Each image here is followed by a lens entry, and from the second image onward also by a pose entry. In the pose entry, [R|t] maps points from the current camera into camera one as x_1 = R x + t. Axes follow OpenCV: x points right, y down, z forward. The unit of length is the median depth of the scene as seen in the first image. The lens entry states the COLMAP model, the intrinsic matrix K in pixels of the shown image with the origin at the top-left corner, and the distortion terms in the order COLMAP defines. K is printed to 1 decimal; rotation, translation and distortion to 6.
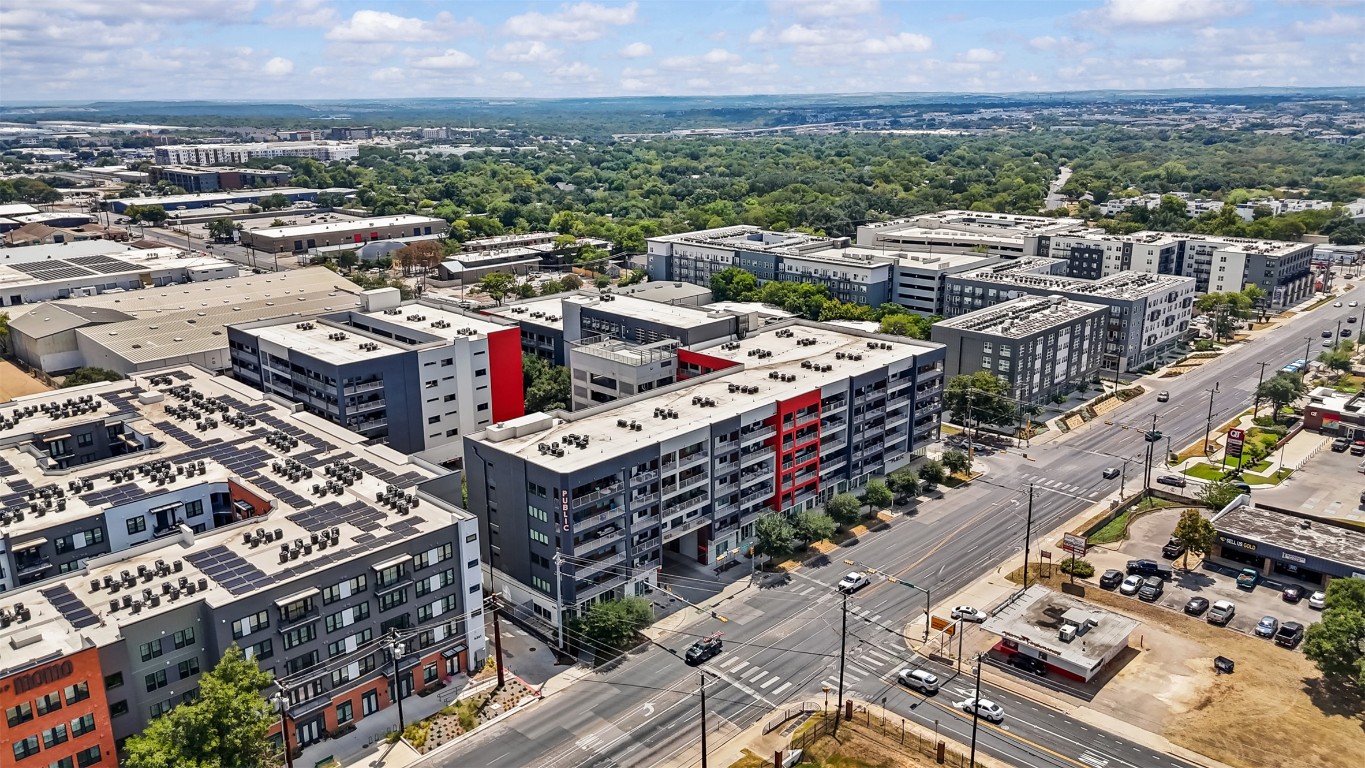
lens RADIAL K [[1005.8, 0, 682.5], [0, 1005.8, 384.0], [0, 0, 1]] dist [0.106414, -0.179526]
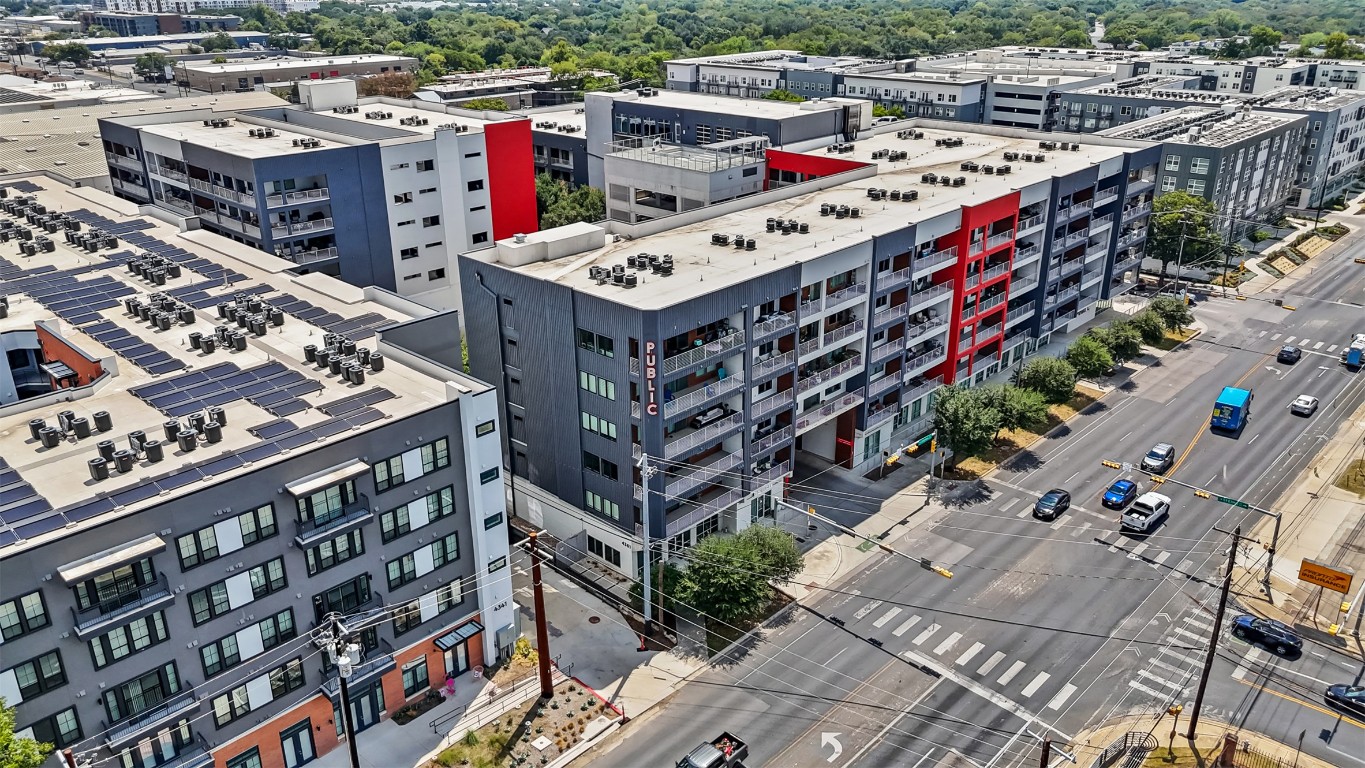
lens RADIAL K [[994.3, 0, 682.5], [0, 994.3, 384.0], [0, 0, 1]] dist [0.043306, -0.006282]
pose [[0.999751, -0.004661, 0.021808, -0.094782], [0.002220, 0.993860, 0.110624, 0.058489], [-0.022190, -0.110548, 0.993623, 0.393756]]
